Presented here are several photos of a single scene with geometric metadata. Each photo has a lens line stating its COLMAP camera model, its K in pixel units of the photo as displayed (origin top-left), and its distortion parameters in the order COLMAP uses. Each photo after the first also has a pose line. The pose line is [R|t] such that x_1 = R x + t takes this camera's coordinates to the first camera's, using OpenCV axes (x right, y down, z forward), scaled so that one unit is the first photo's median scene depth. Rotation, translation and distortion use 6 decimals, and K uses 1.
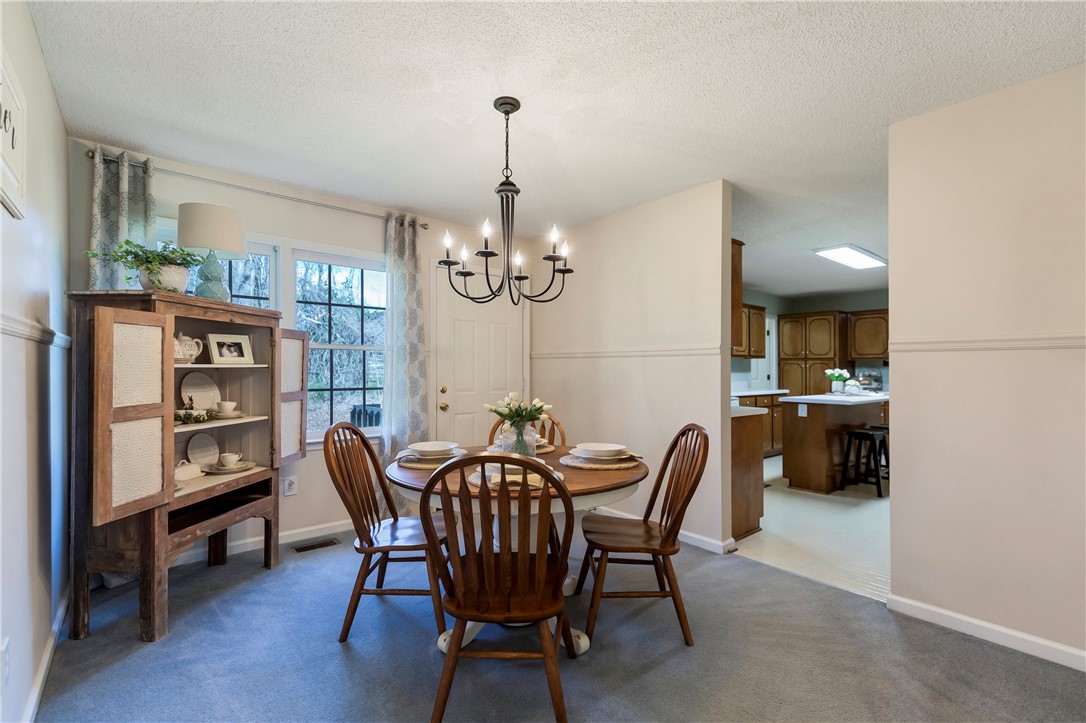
lens RADIAL K [[483.1, 0, 543.0], [0, 483.1, 361.5], [0, 0, 1]] dist [0.000600, 0.000026]
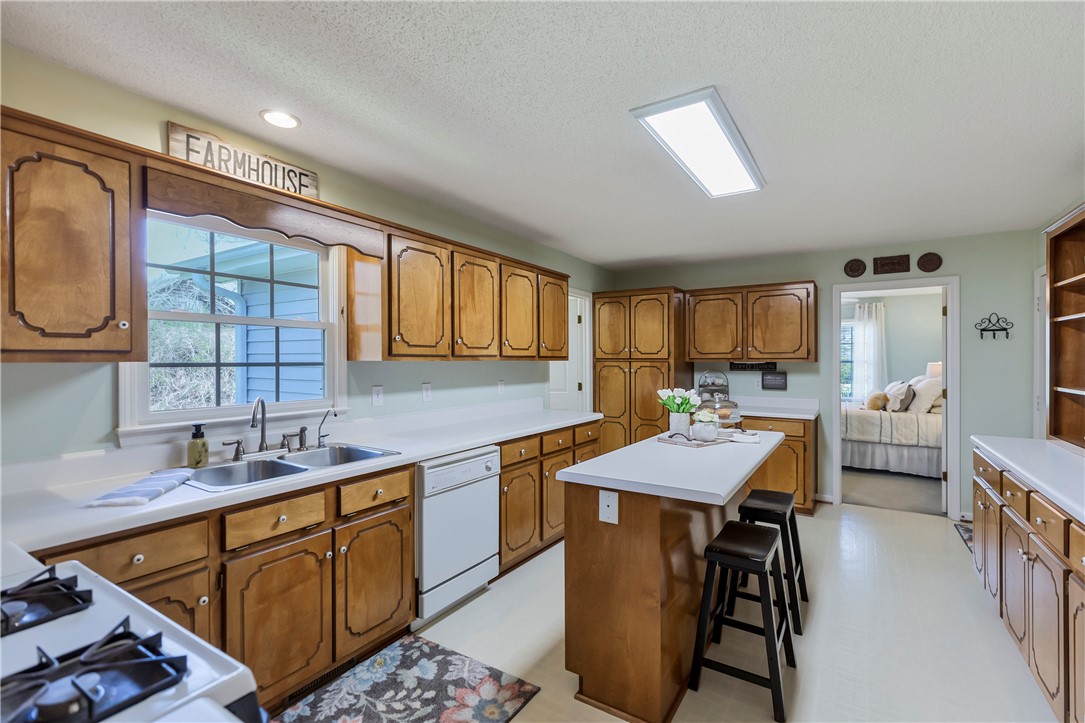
lens RADIAL K [[493.5, 0, 542.5], [0, 493.5, 361.5], [0, 0, 1]] dist [0.000706, 0.000031]
pose [[0.953405, -0.004492, 0.301660, 0.234909], [-0.001332, 0.999817, 0.019099, -0.016130], [-0.301690, -0.018610, 0.953224, 0.408370]]
